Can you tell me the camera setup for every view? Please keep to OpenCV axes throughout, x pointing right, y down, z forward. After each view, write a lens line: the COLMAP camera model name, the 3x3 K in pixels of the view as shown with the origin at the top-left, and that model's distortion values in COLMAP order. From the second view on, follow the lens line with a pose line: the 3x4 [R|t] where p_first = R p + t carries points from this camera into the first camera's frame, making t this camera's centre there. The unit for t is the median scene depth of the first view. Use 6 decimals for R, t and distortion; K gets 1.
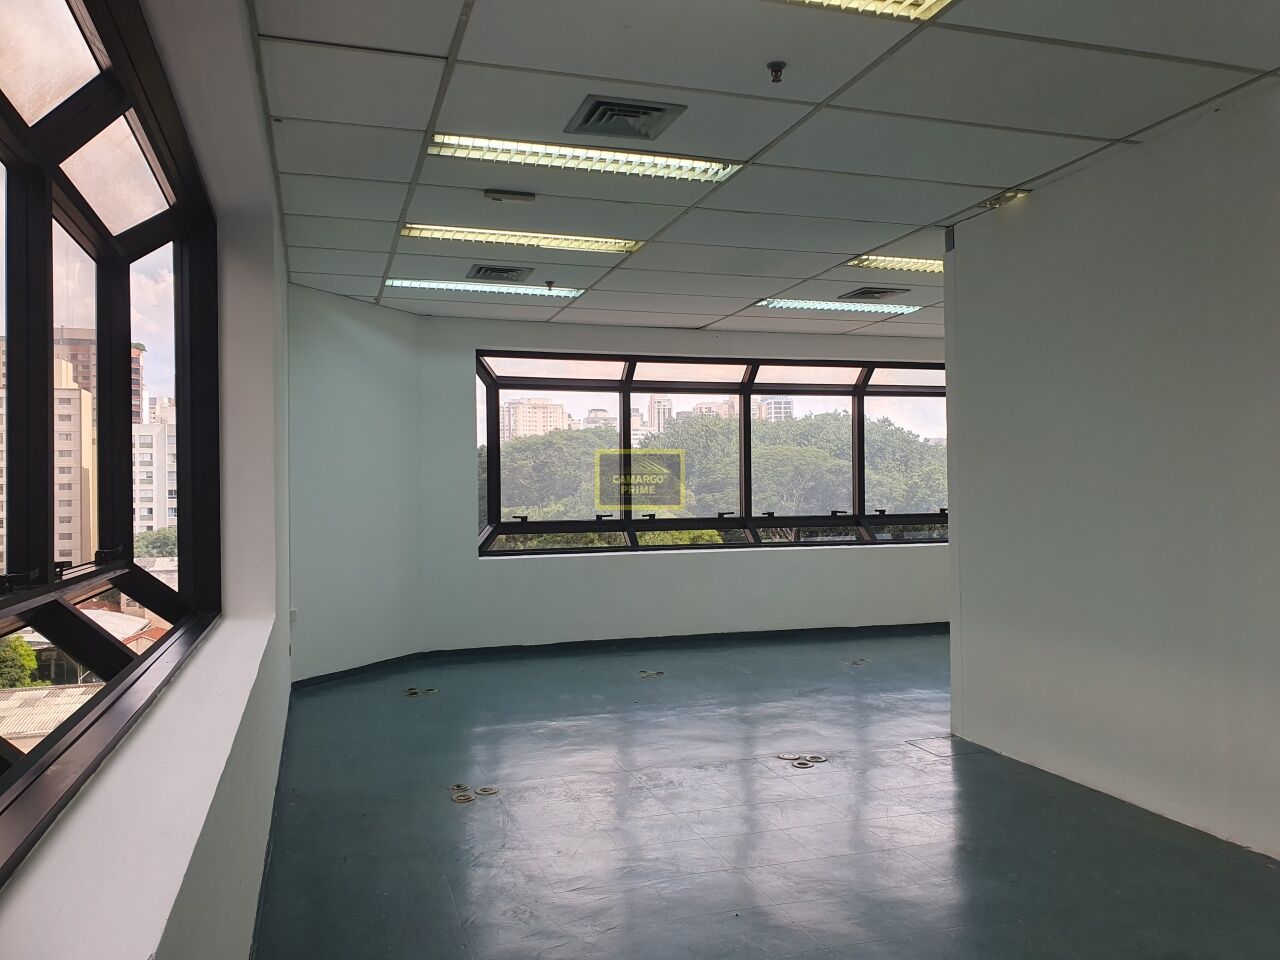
lens RADIAL K [[972.9, 0, 640.0], [0, 972.9, 480.0], [0, 0, 1]] dist [0.010552, 0.008862]
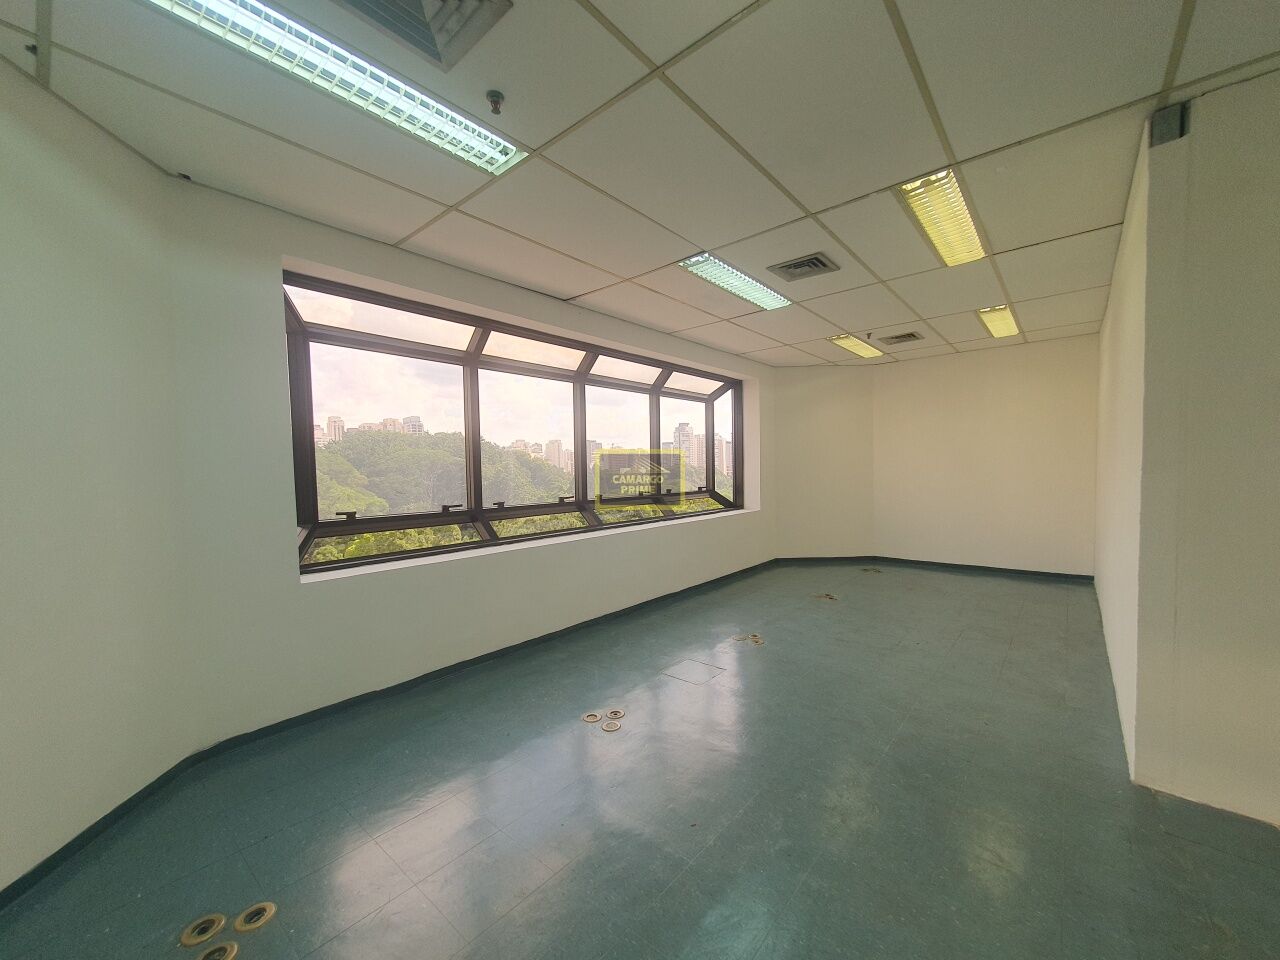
lens RADIAL K [[508.6, 0, 639.6], [0, 508.6, 497.8], [0, 0, 1]] dist [0.003525, 0.000130]
pose [[0.851683, -0.033436, 0.522989, -0.135372], [0.003550, 0.998308, 0.058043, 0.003380], [-0.524045, -0.047578, 0.850361, 0.532575]]
